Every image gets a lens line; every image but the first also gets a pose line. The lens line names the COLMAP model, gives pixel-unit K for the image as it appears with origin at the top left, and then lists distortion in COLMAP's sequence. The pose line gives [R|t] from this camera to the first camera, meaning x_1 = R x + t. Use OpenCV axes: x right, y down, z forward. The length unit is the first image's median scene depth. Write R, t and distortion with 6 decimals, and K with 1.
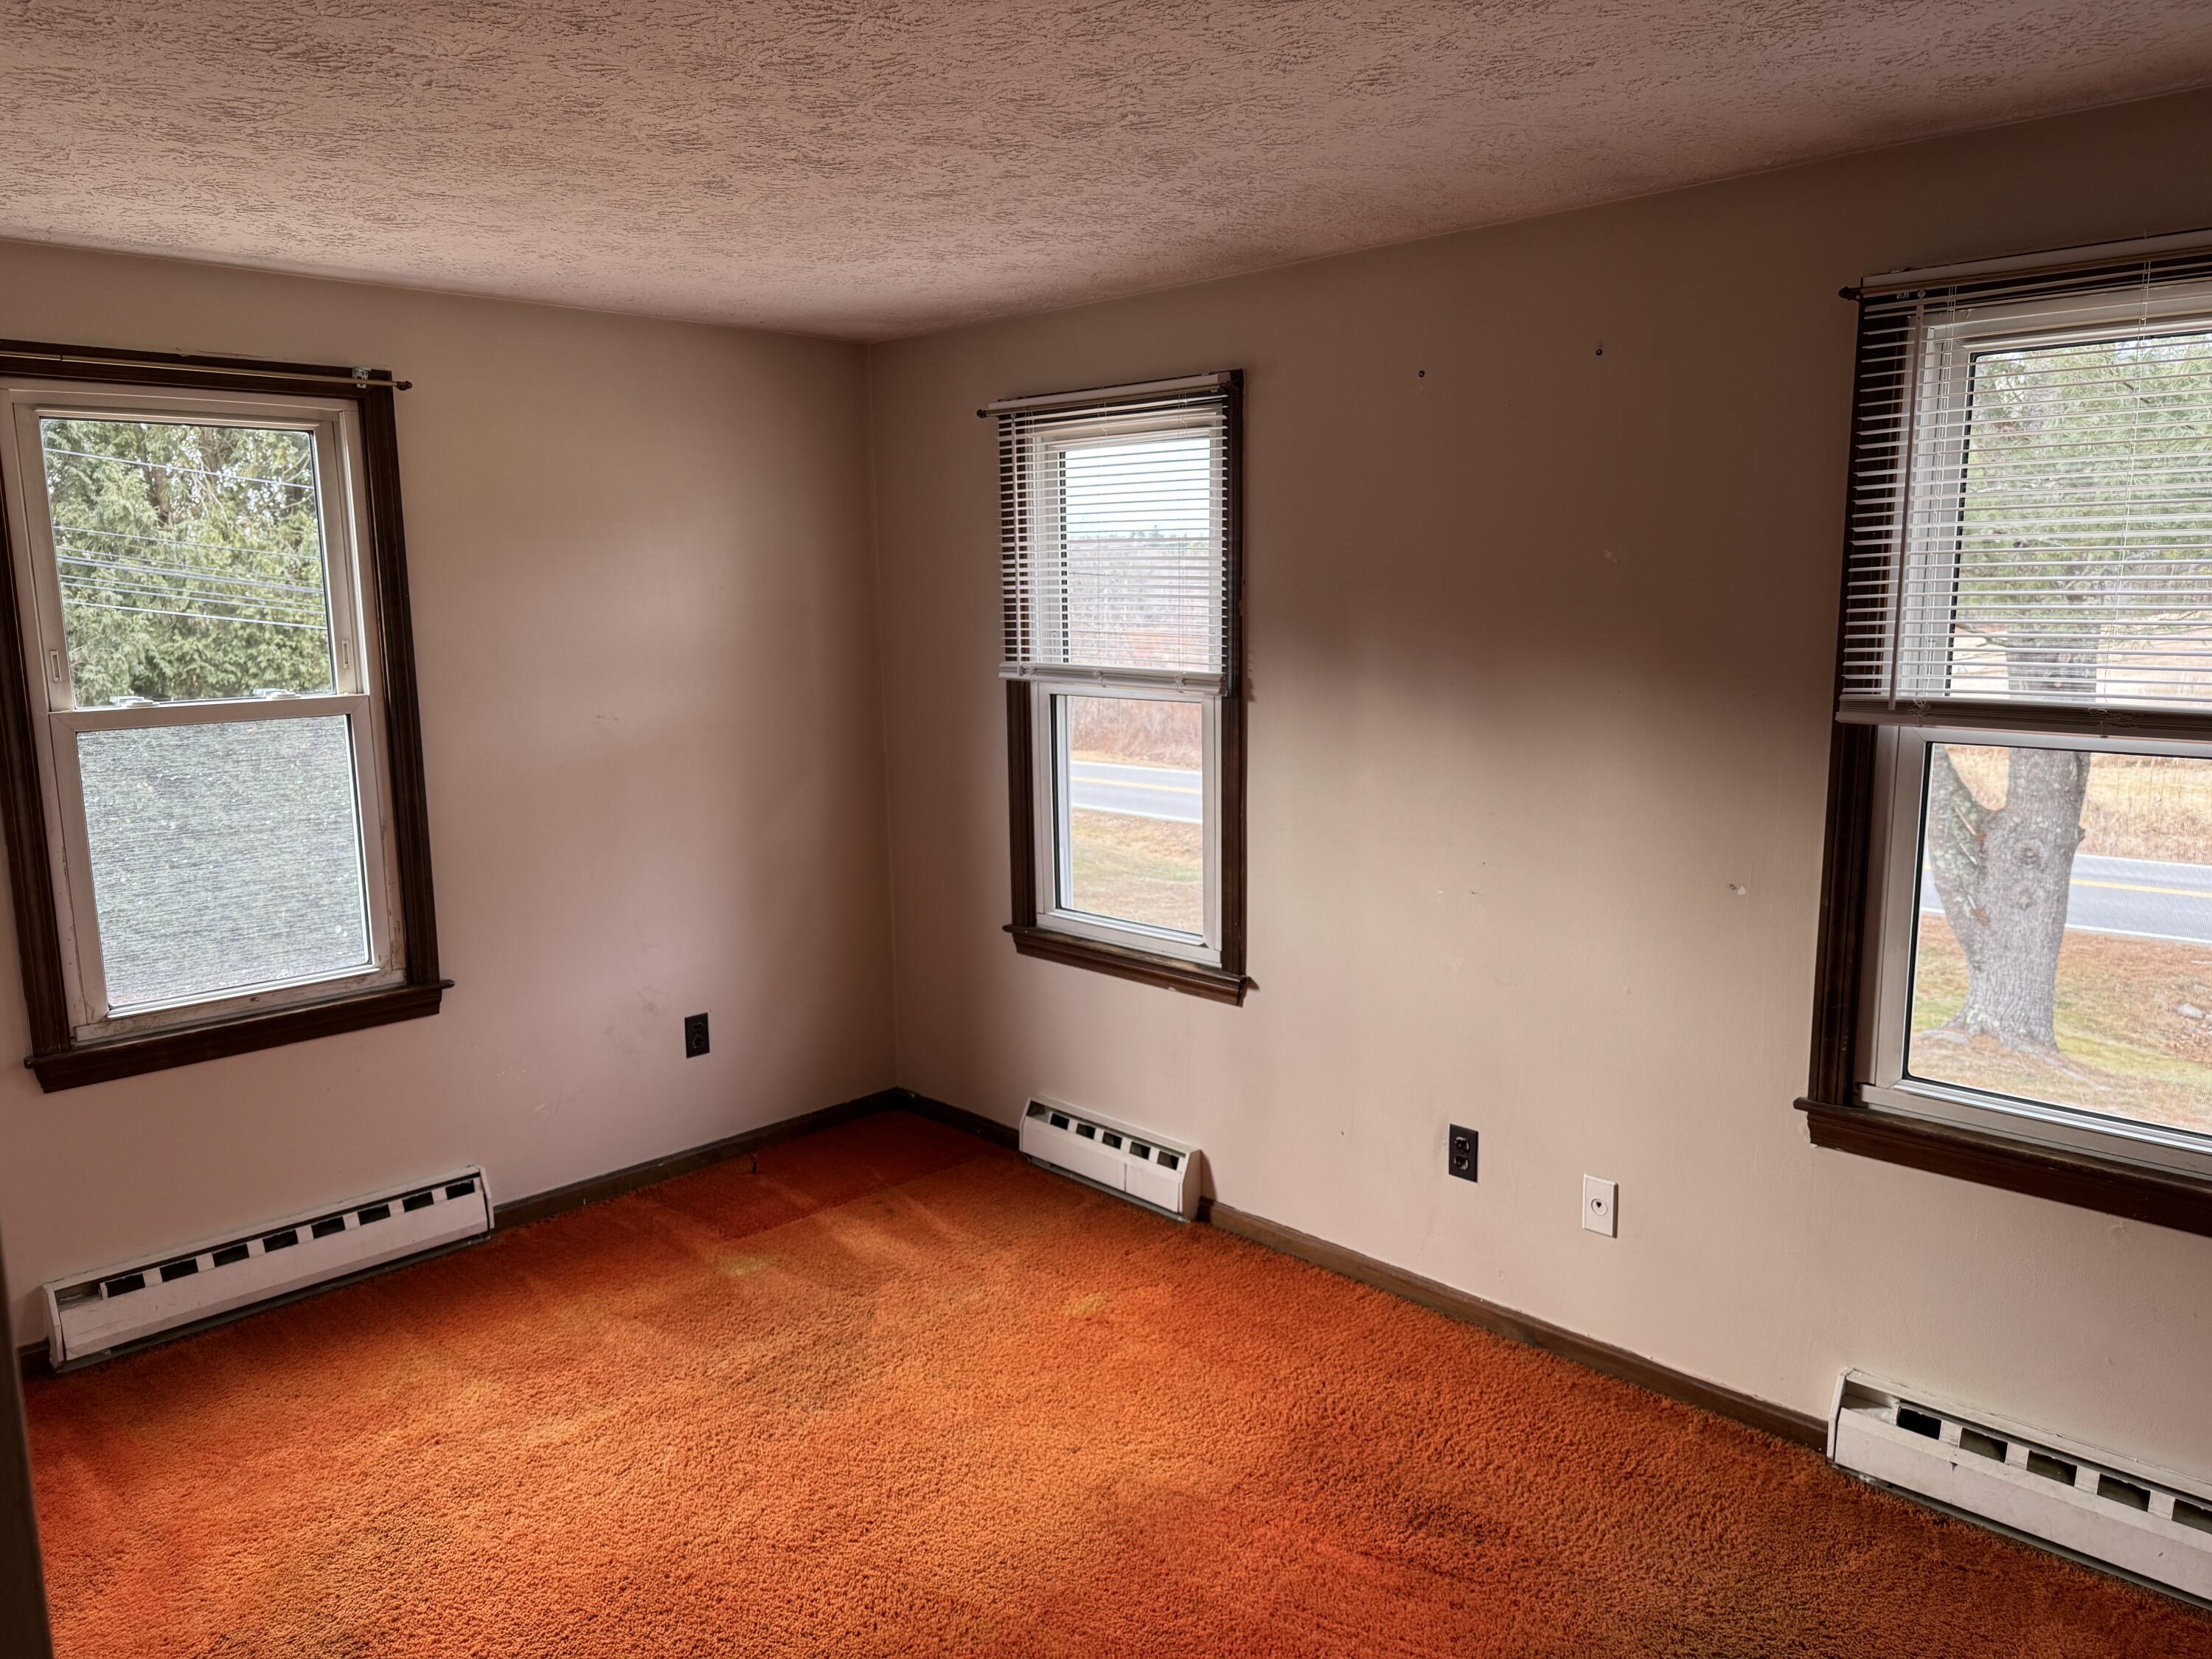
lens RADIAL K [[1531.3, 0, 1100.1], [0, 1531.3, 845.6], [0, 0, 1]] dist [0.000936, 0.001733]
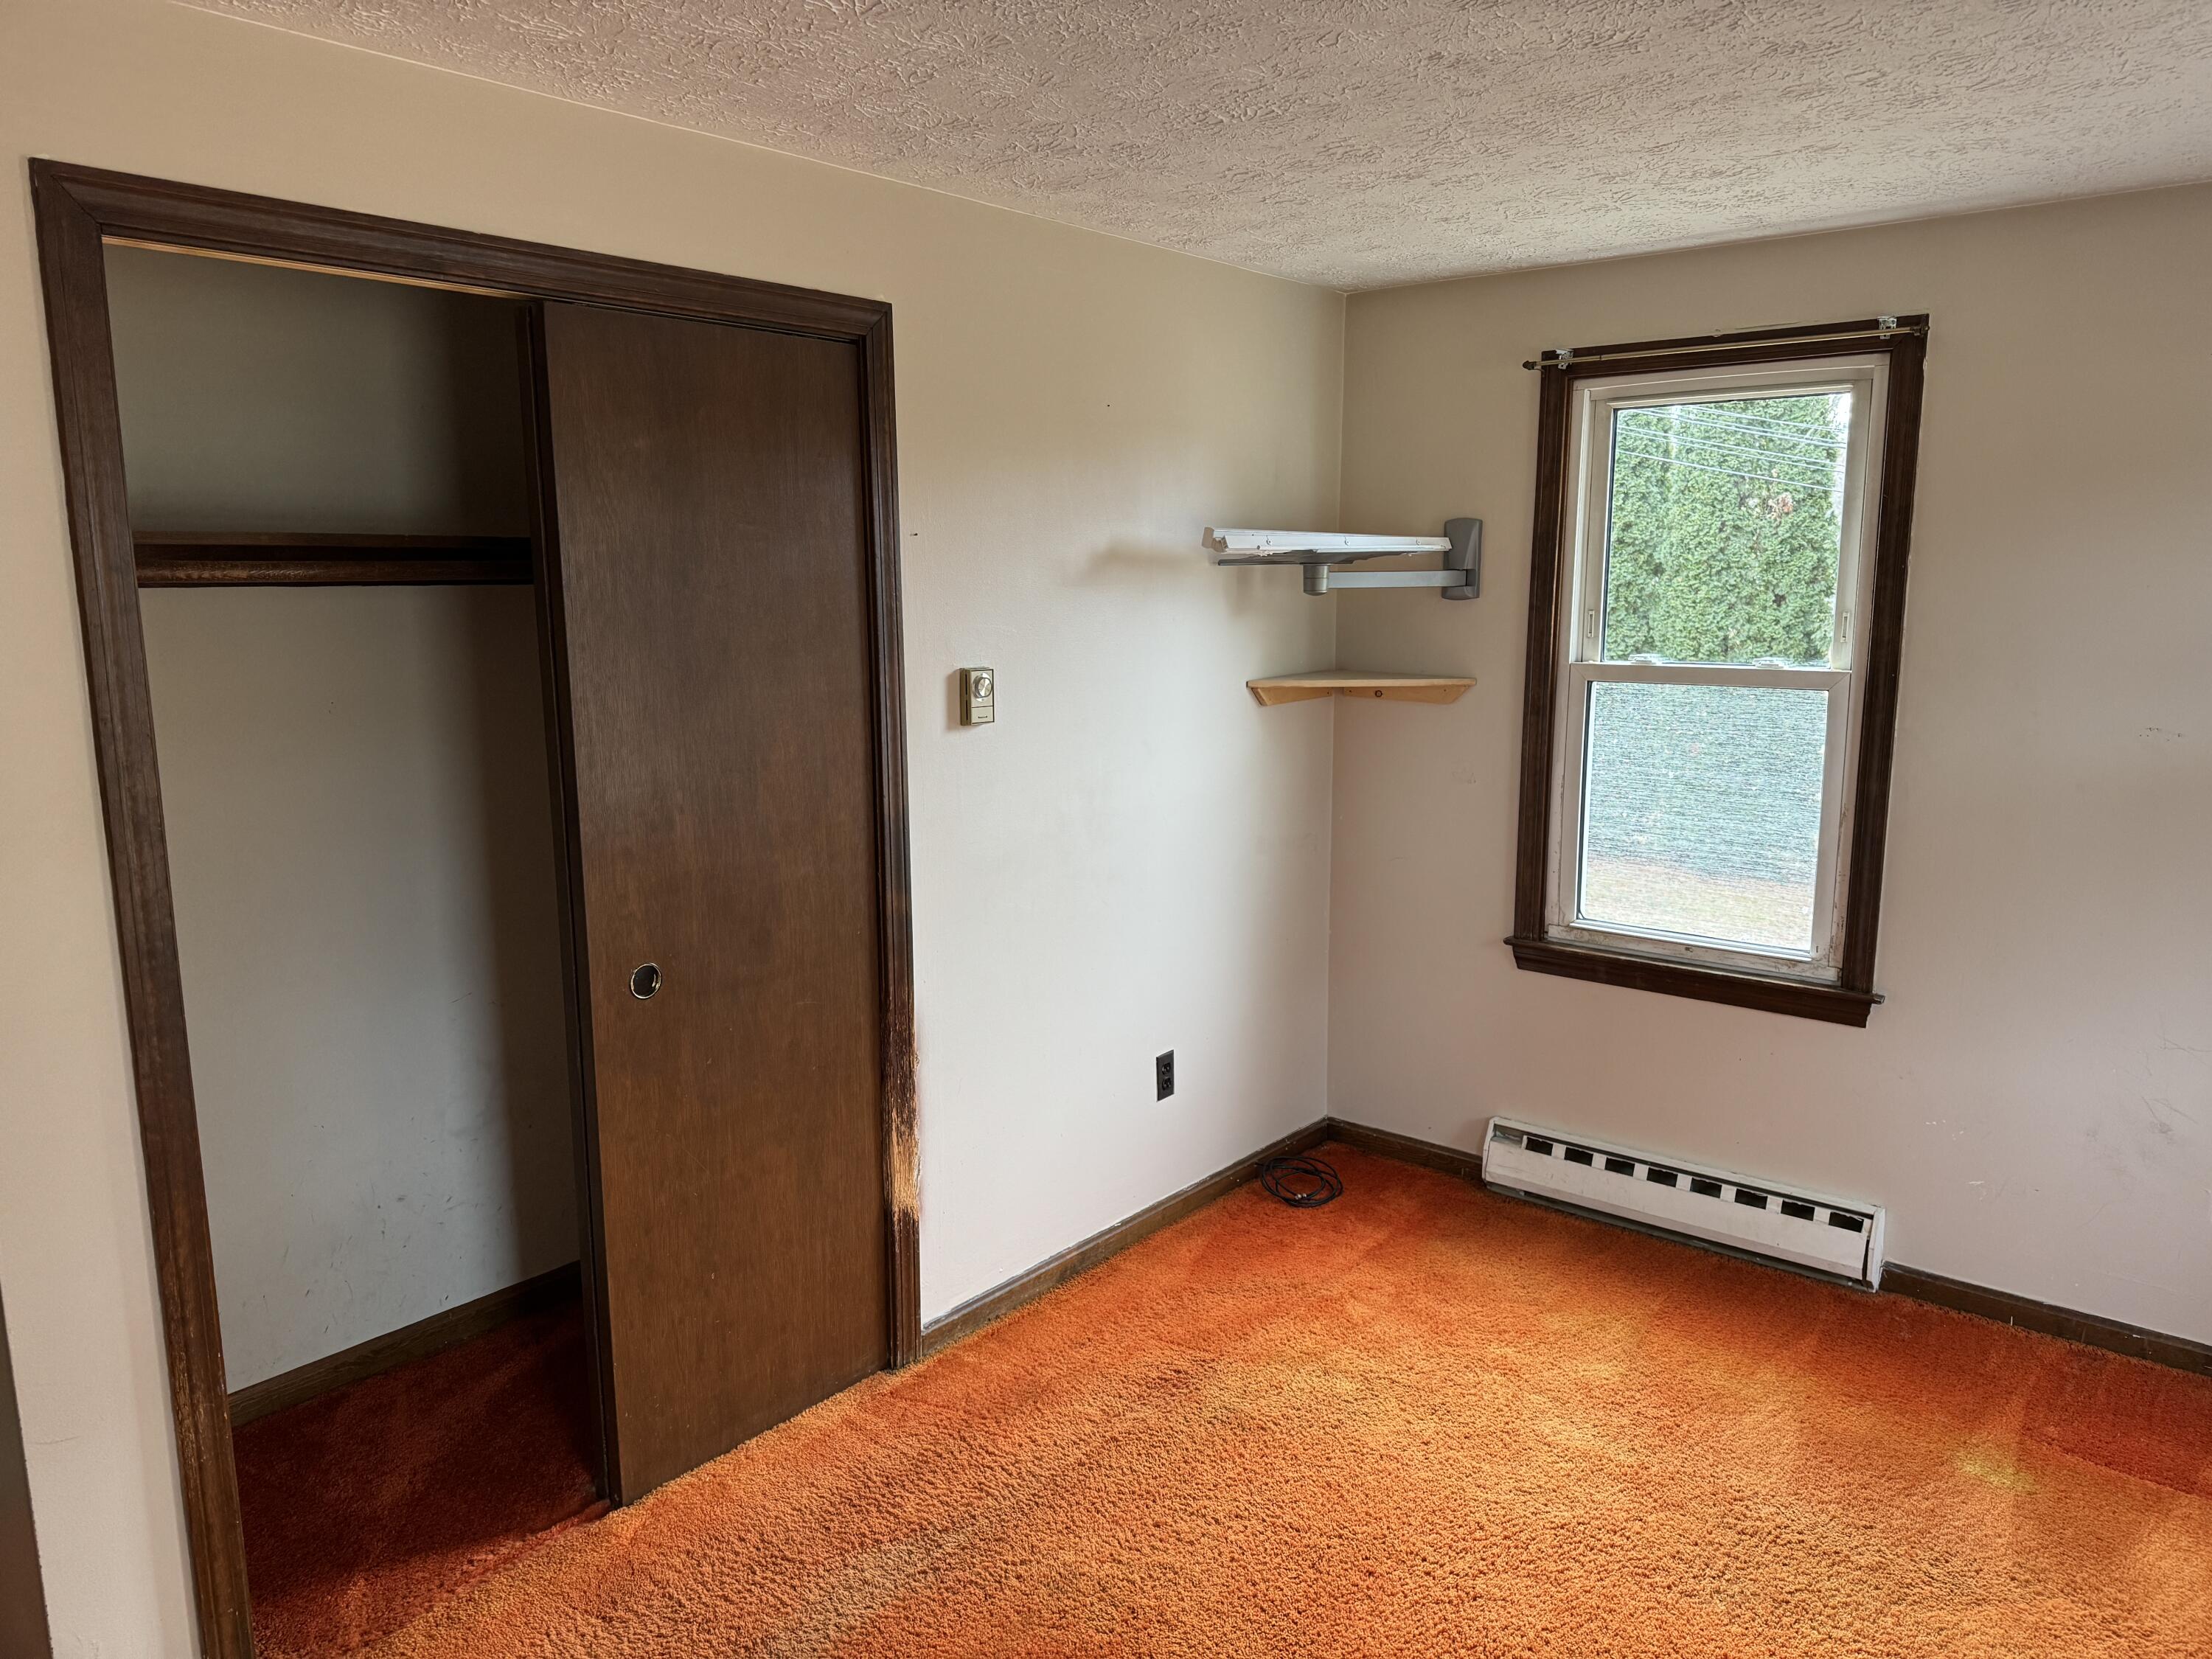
lens RADIAL K [[1531.3, 0, 1100.1], [0, 1531.3, 845.6], [0, 0, 1]] dist [0.000936, 0.001733]
pose [[0.088251, 0.186860, -0.978415, 0.423505], [-0.164910, 0.971433, 0.170652, -0.080642], [0.982352, 0.146290, 0.116545, 0.463579]]
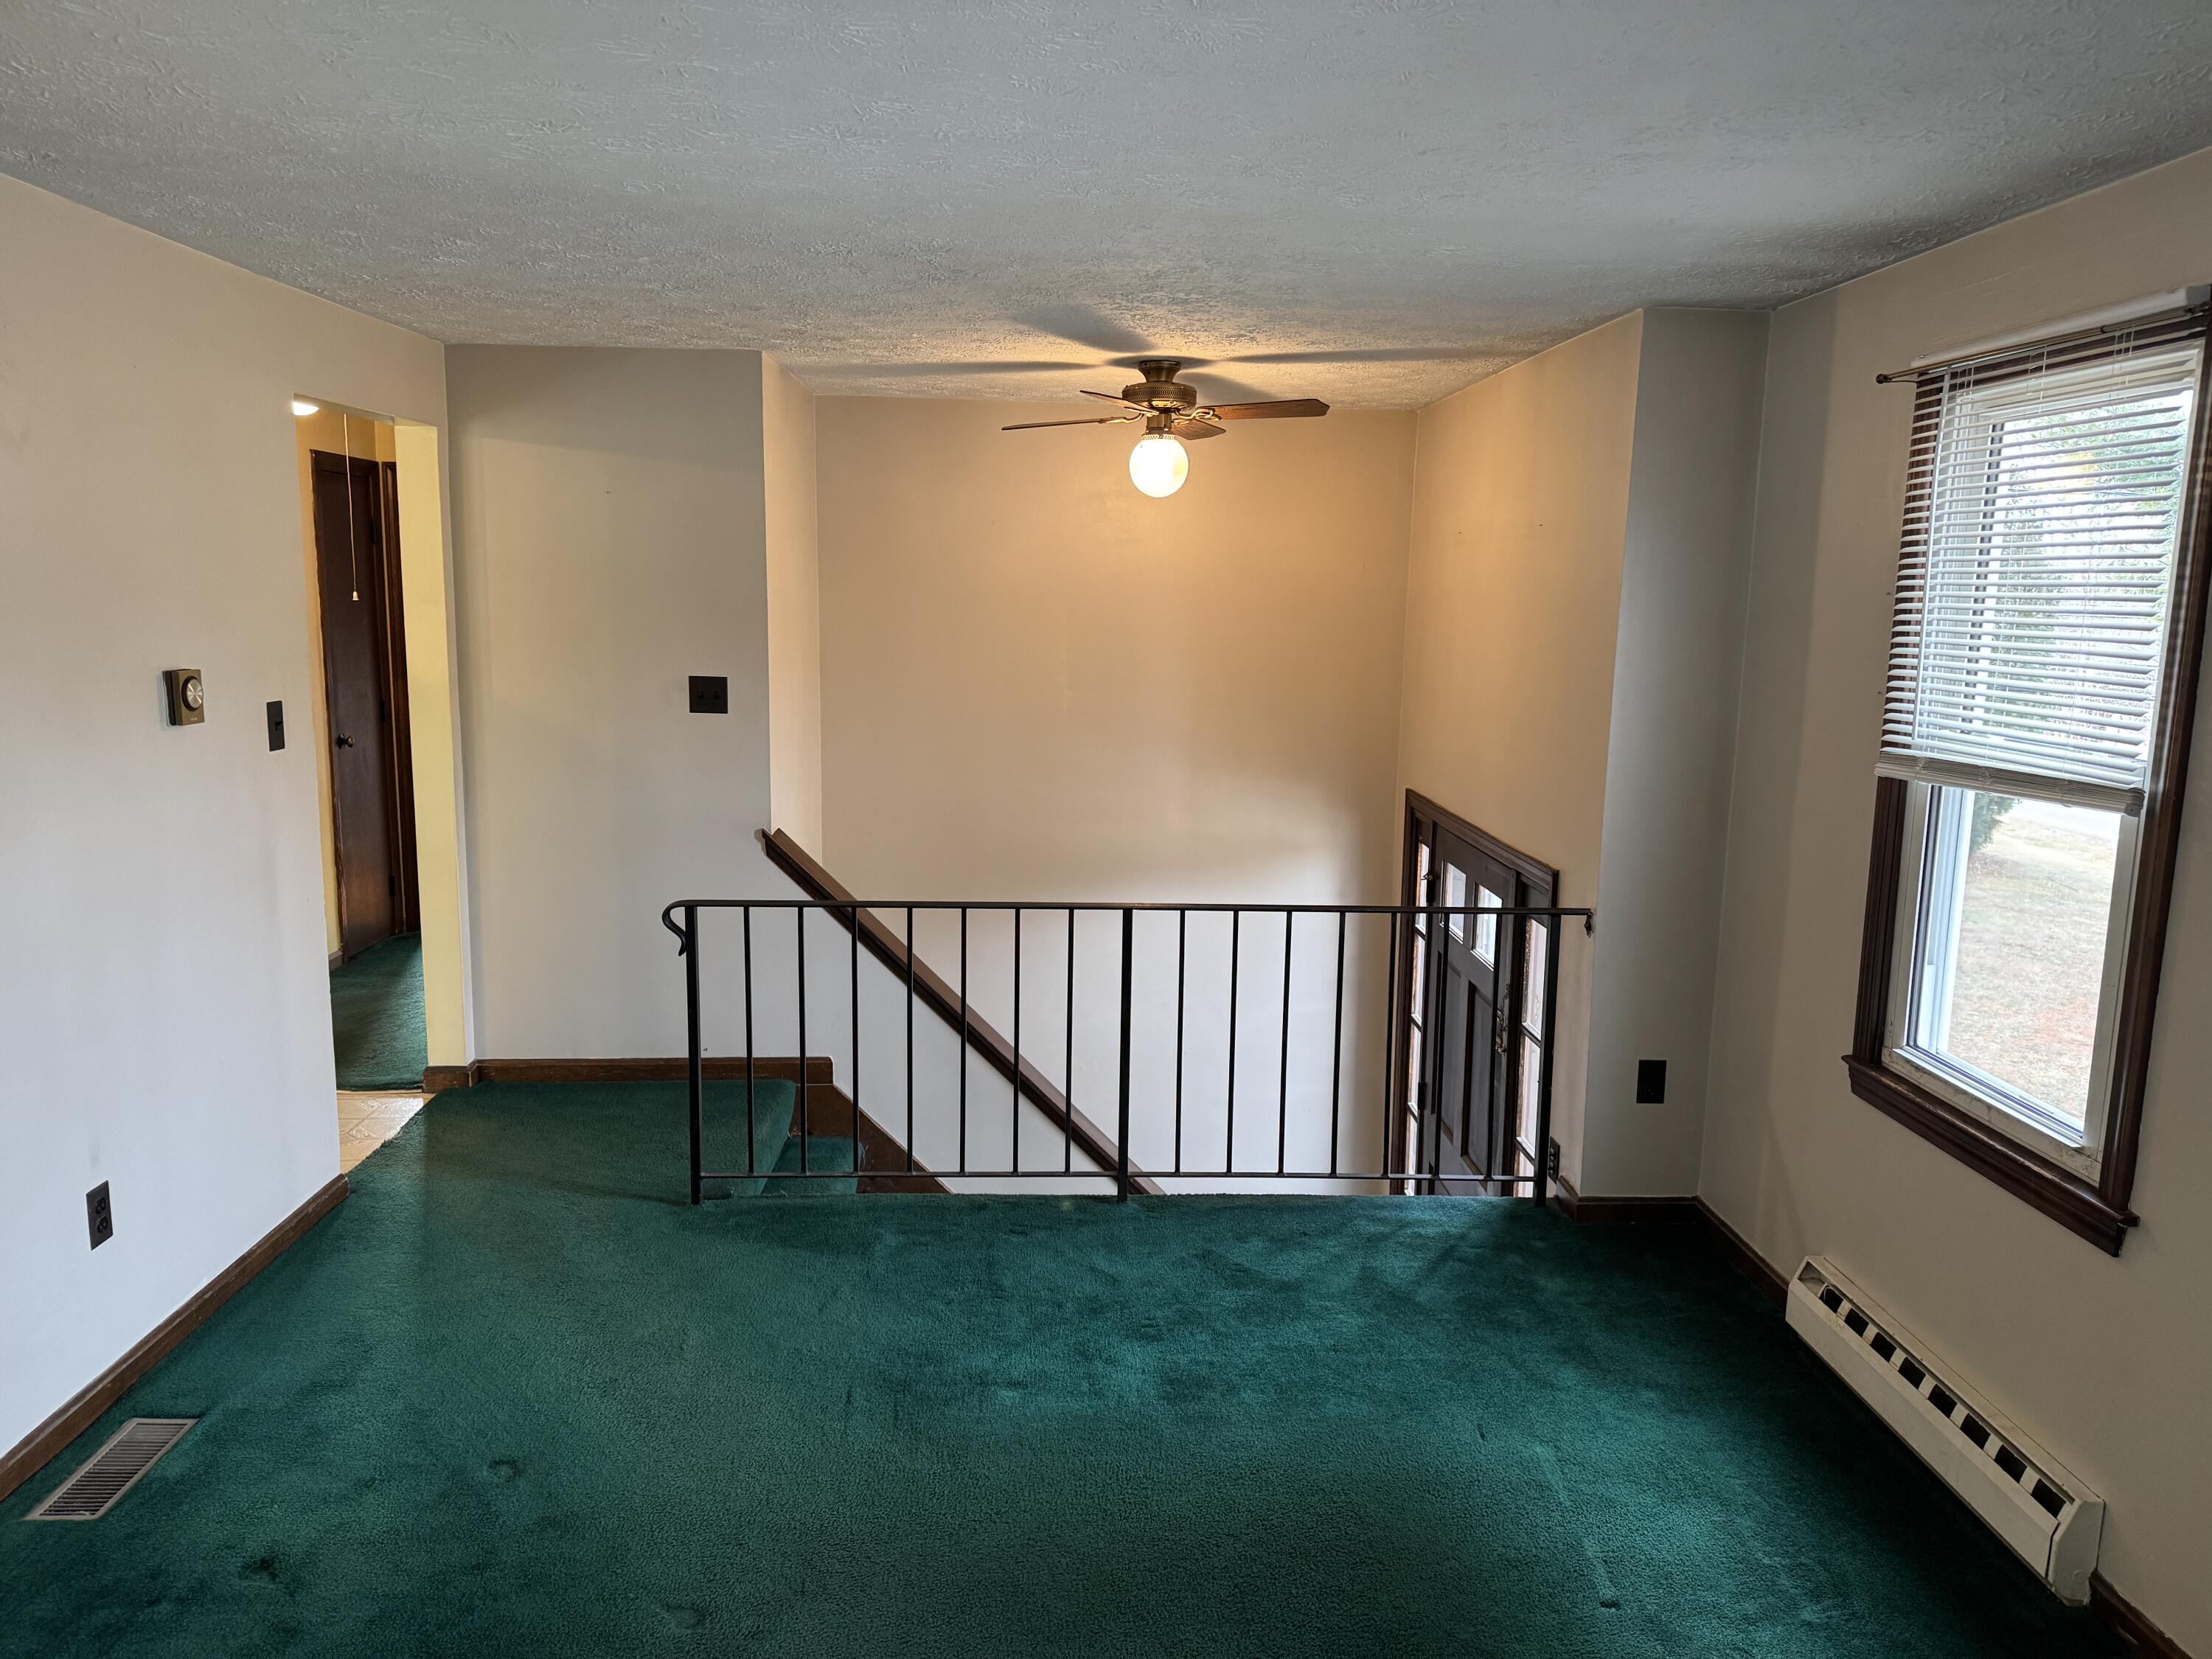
lens RADIAL K [[1531.3, 0, 1100.1], [0, 1531.3, 845.6], [0, 0, 1]] dist [0.000936, 0.001733]
pose [[-0.690066, 0.122152, -0.713363, 0.365907], [-0.132117, 0.947832, 0.290103, -0.217241], [0.711585, 0.294438, -0.637929, 1.140932]]
